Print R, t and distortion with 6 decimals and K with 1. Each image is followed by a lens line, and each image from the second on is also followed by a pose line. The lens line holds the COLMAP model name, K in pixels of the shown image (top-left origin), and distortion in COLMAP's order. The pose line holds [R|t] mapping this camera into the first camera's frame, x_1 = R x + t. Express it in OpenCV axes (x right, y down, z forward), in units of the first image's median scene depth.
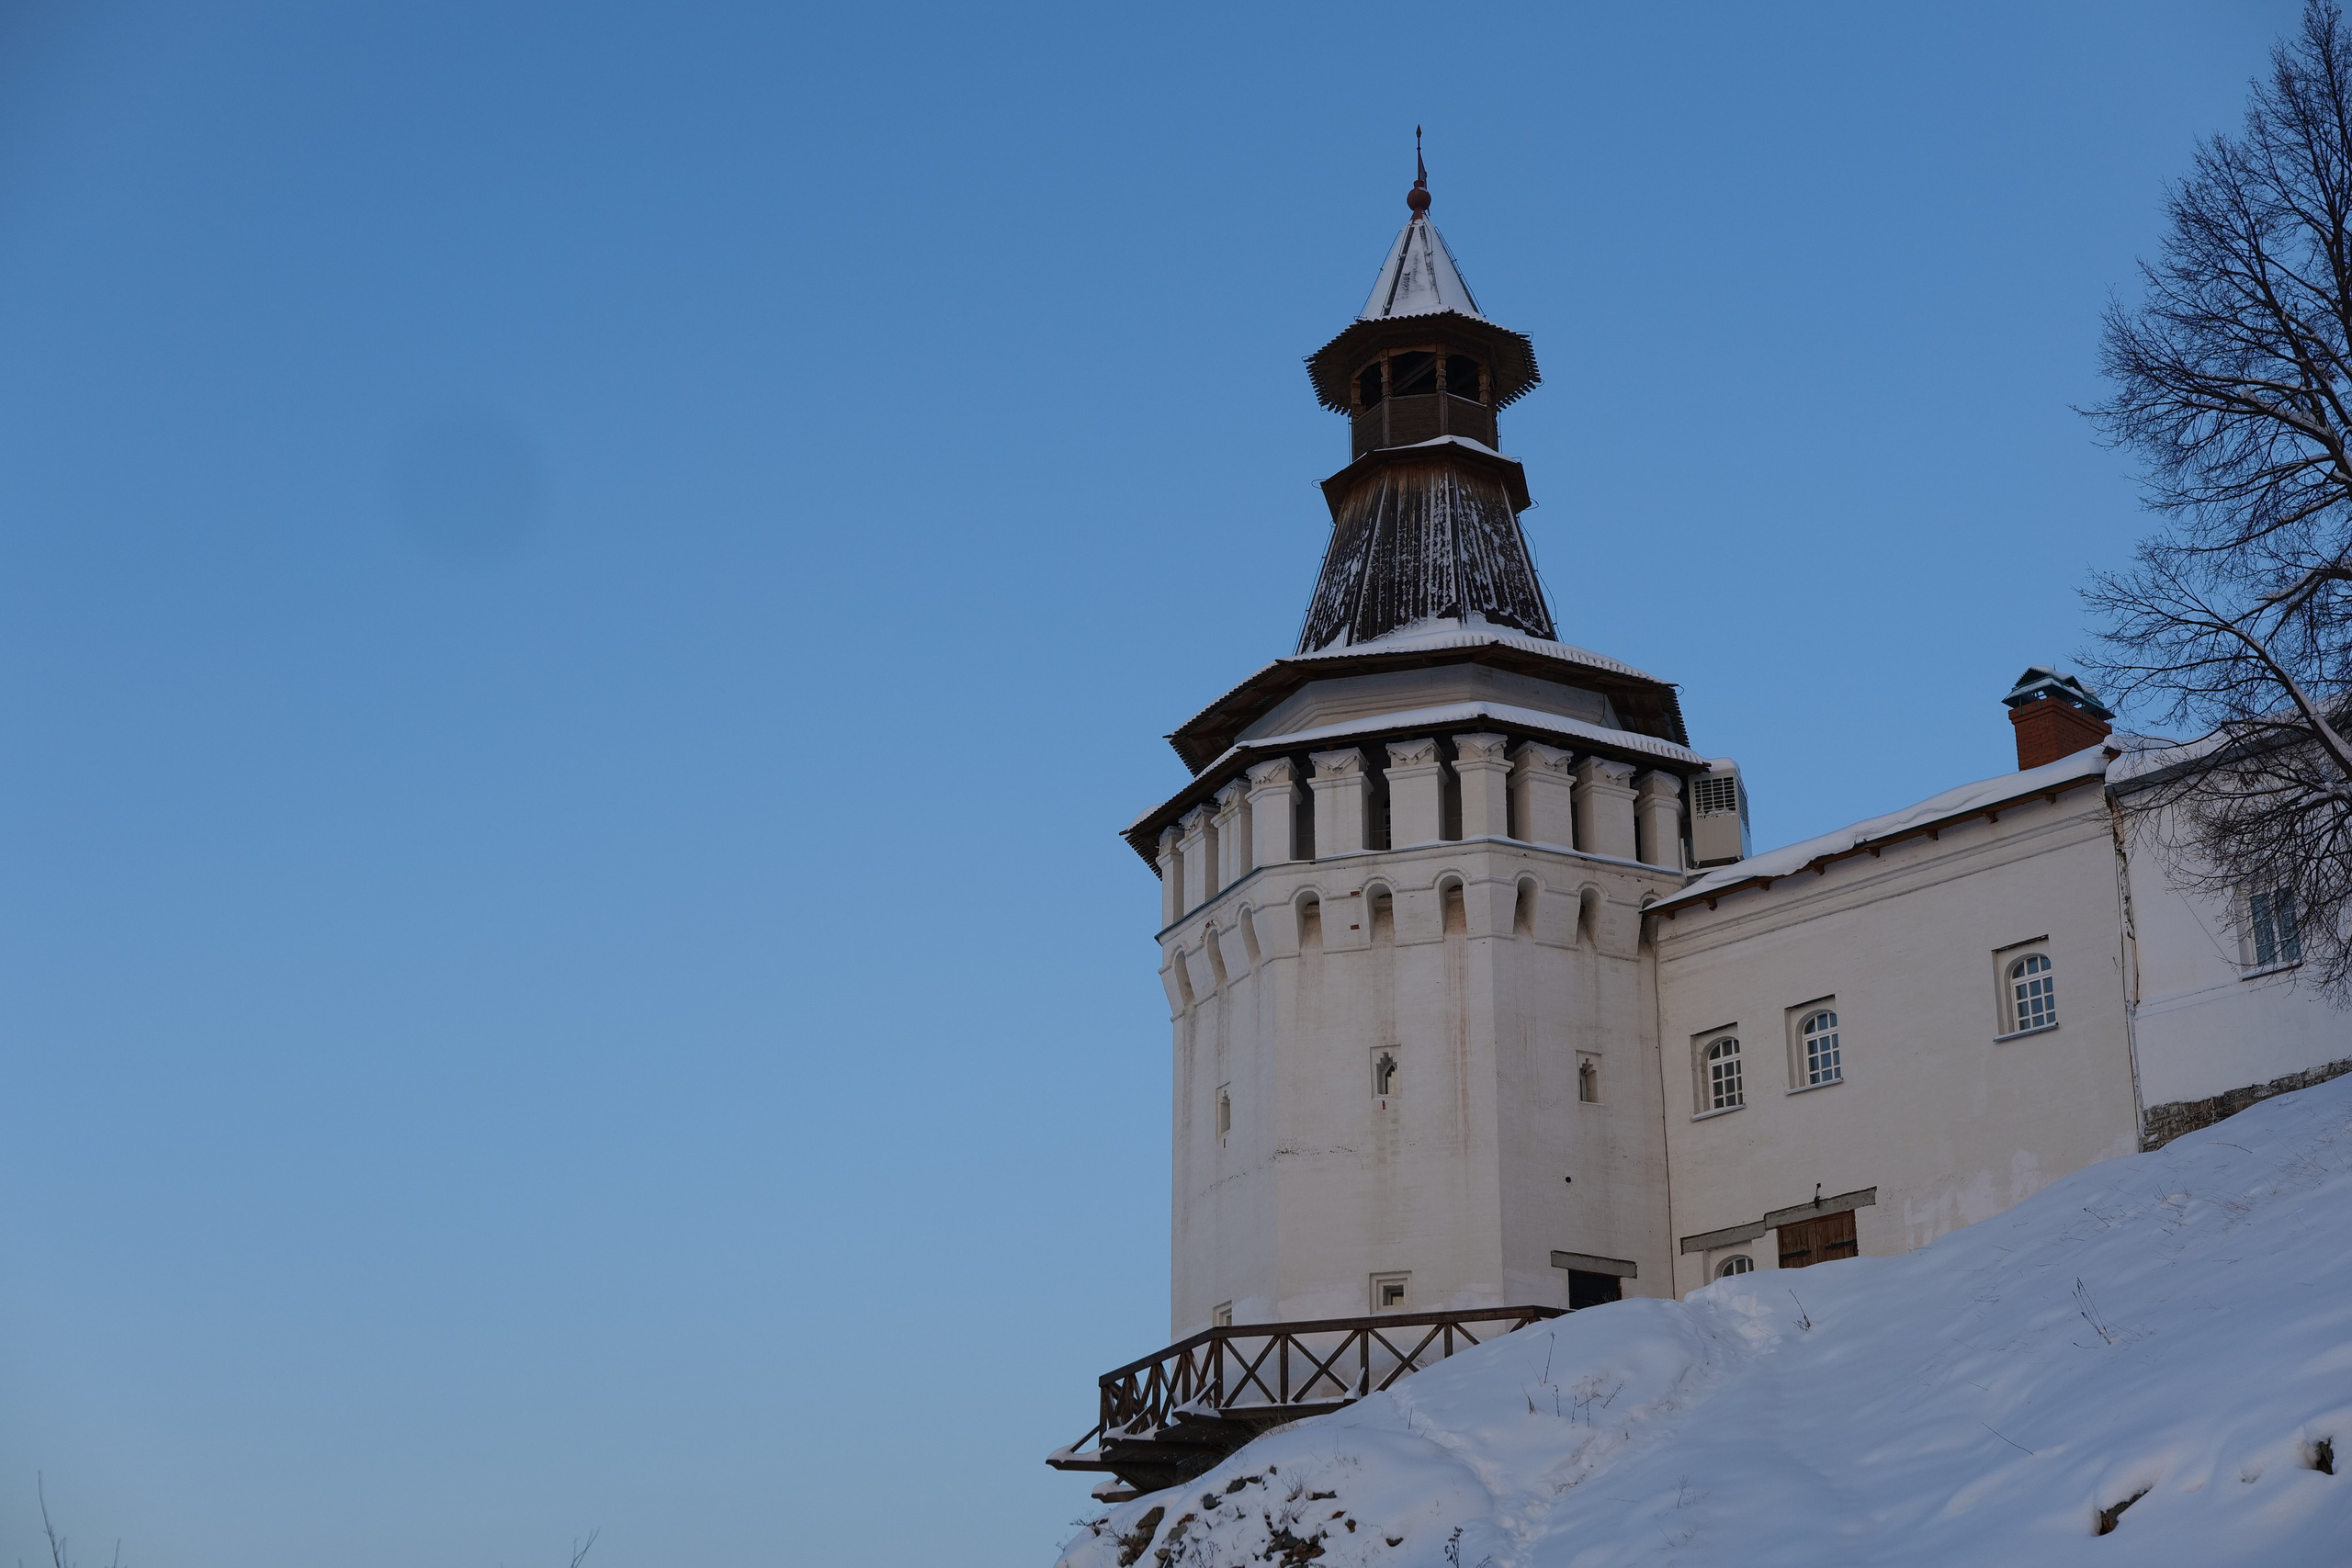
lens RADIAL K [[3266.8, 0, 1181.4], [0, 3266.8, 790.2], [0, 0, 1]] dist [0.009164, 0.074972]
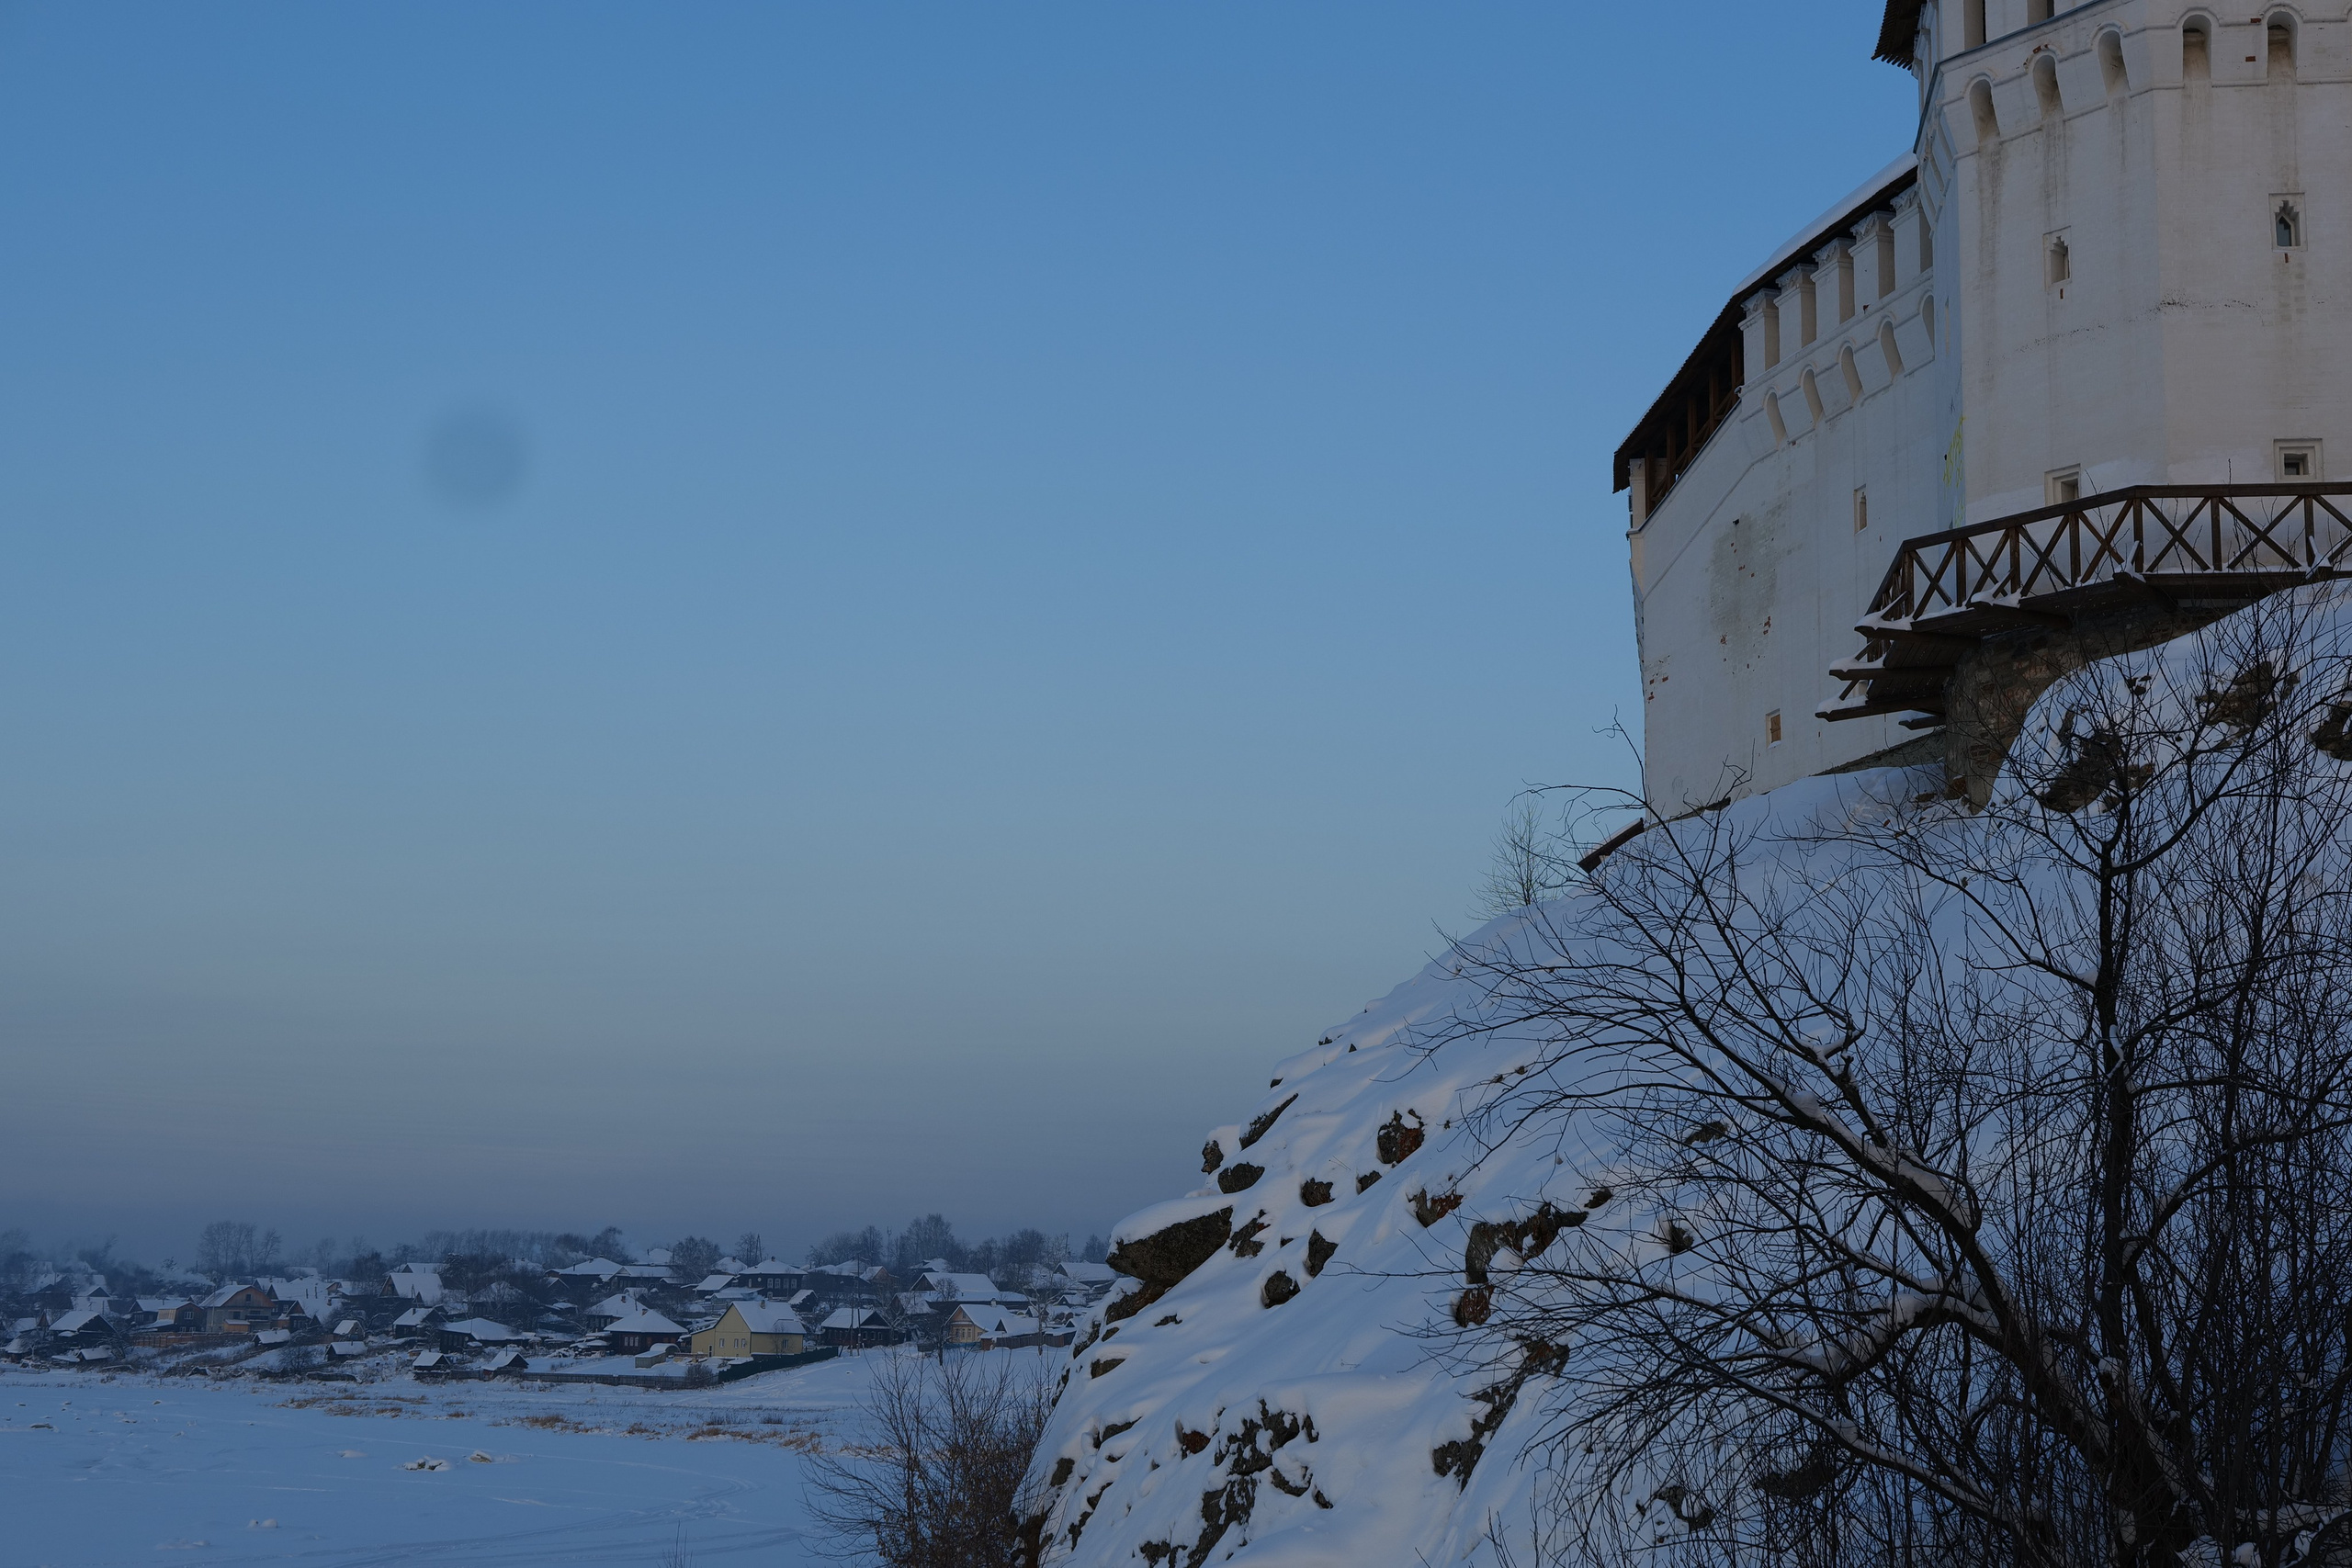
lens RADIAL K [[3258.8, 0, 1175.2], [0, 3258.8, 803.4], [0, 0, 1]] dist [0.011014, -0.017941]
pose [[0.985072, 0.041630, 0.167033, -0.385325], [-0.077156, 0.974169, 0.212230, 0.074806], [-0.153883, -0.221950, 0.962839, 0.138324]]
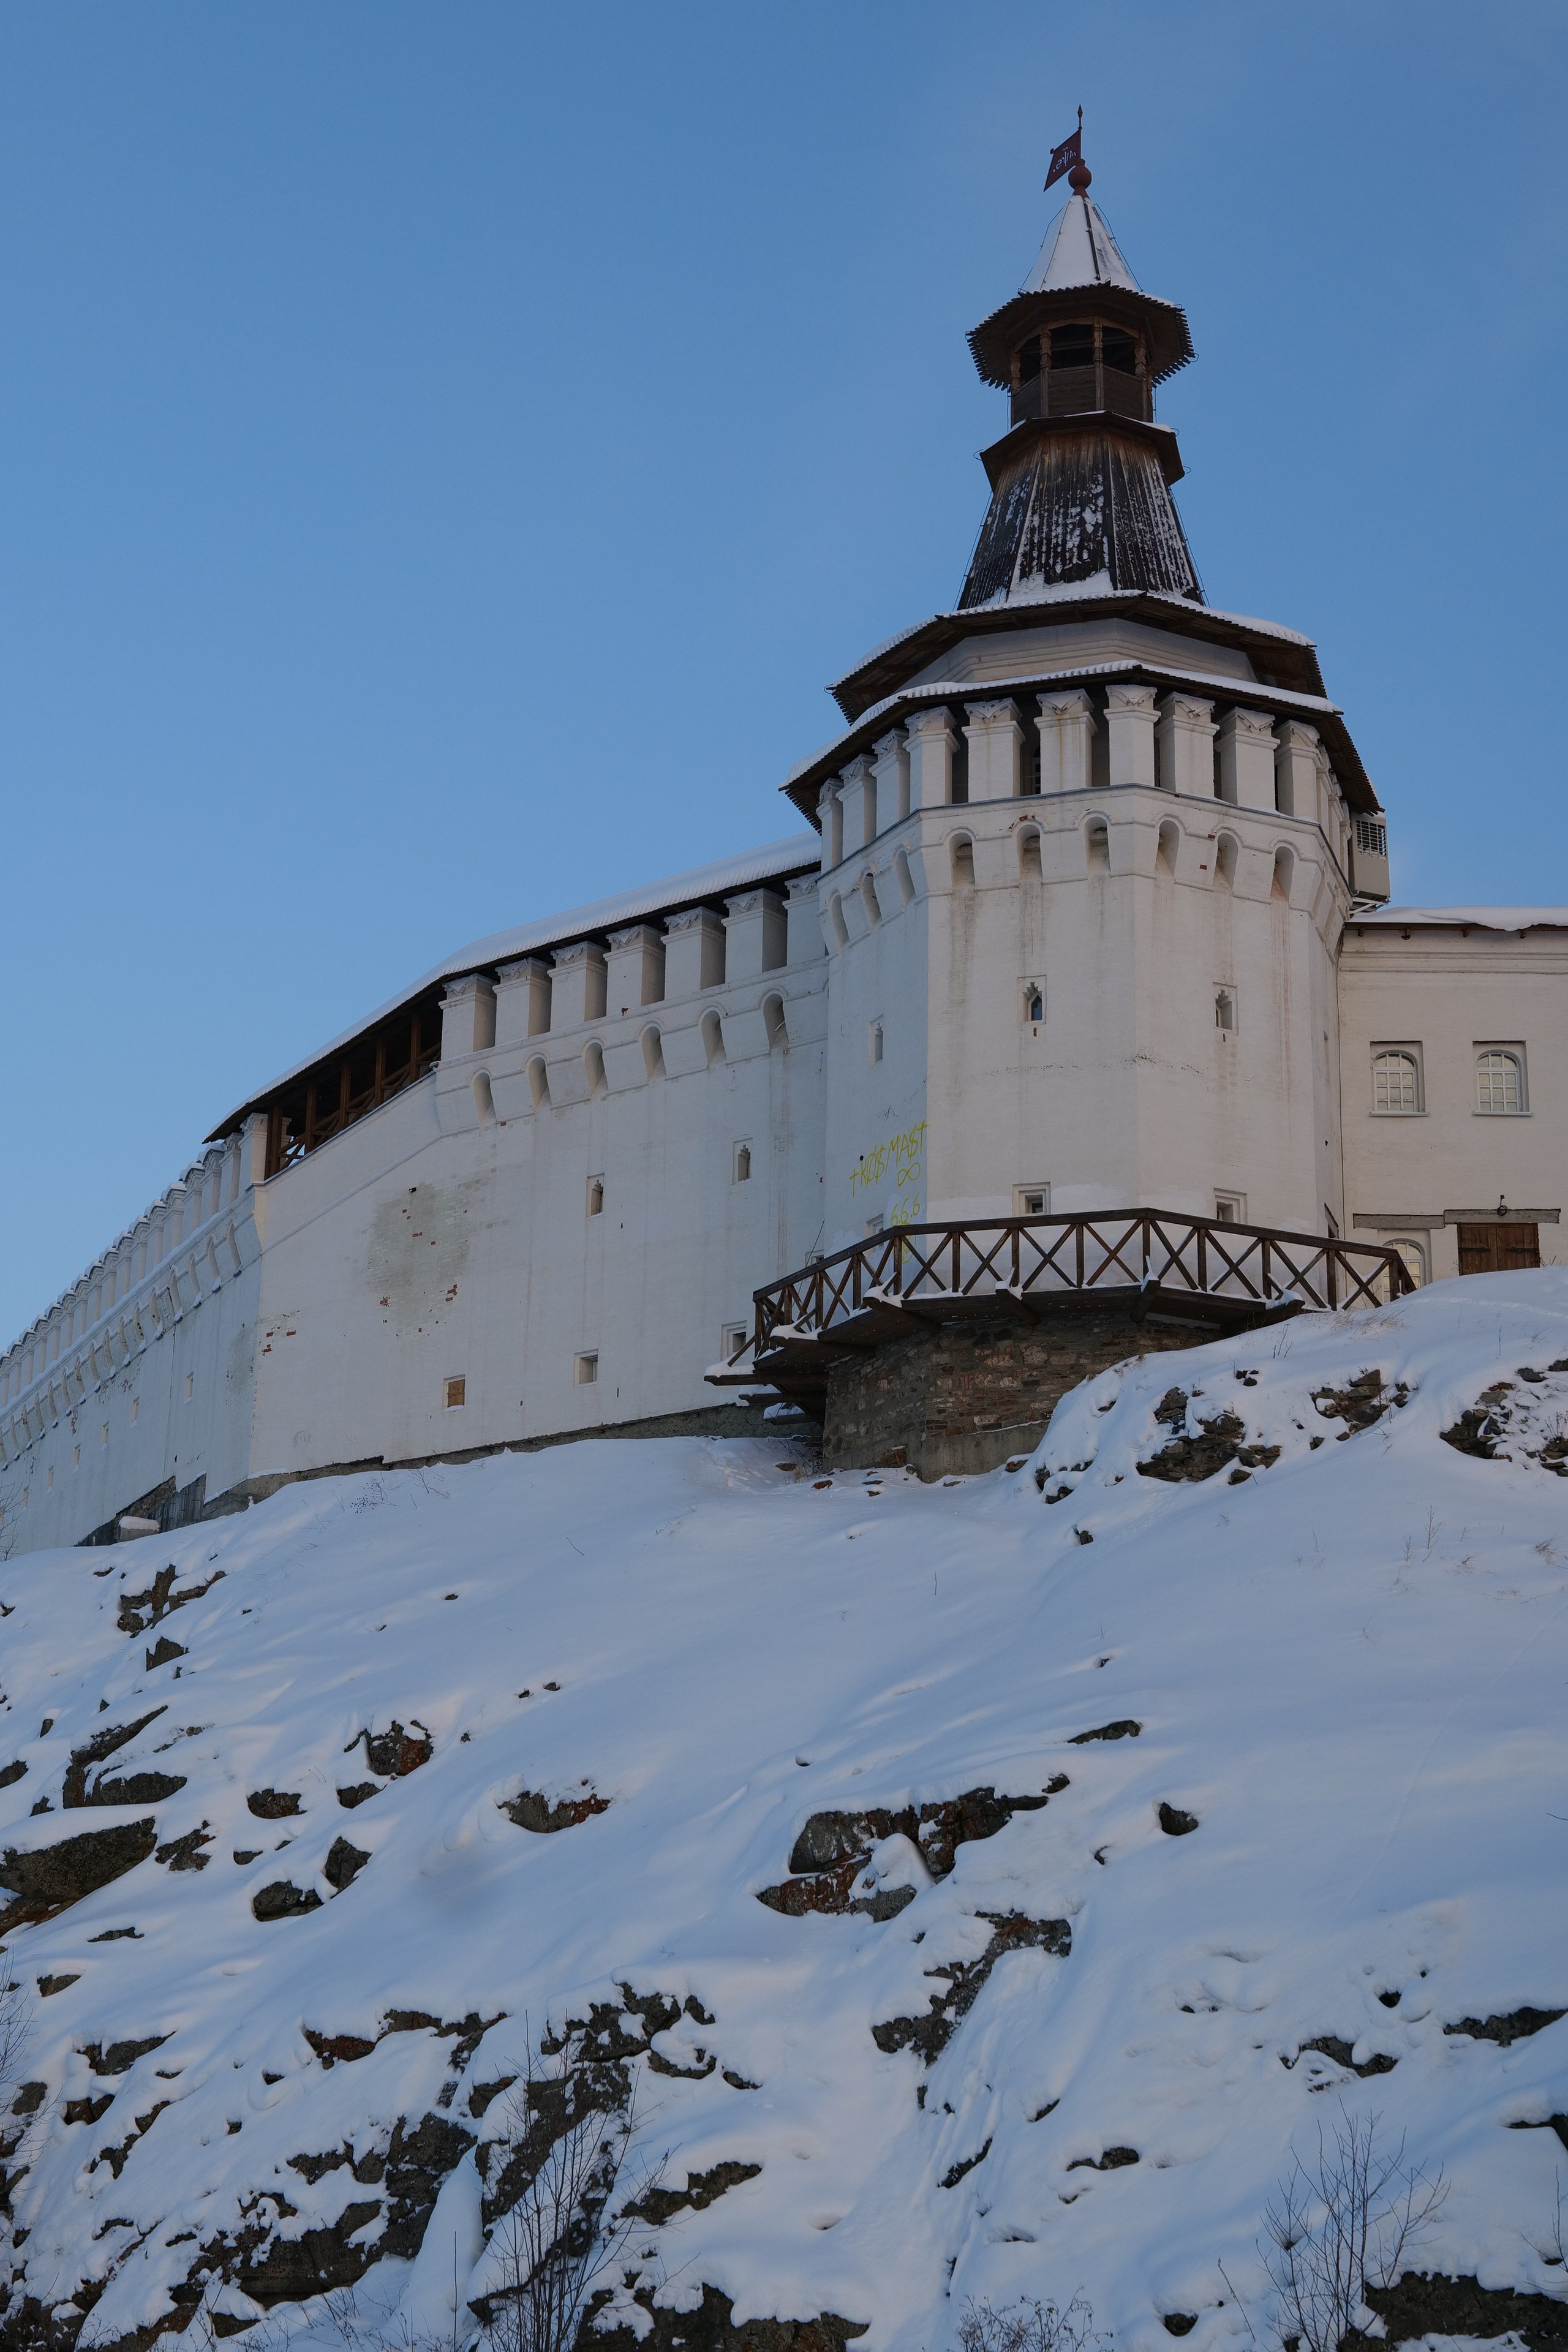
lens RADIAL K [[3262.3, 0, 794.5], [0, 3262.3, 1157.3], [0, 0, 1]] dist [0.010945, 0.035055]
pose [[0.714725, 0.215198, 0.665476, -0.735525], [-0.277771, 0.960569, -0.012295, 0.184723], [-0.641881, -0.176062, 0.746318, 0.284009]]
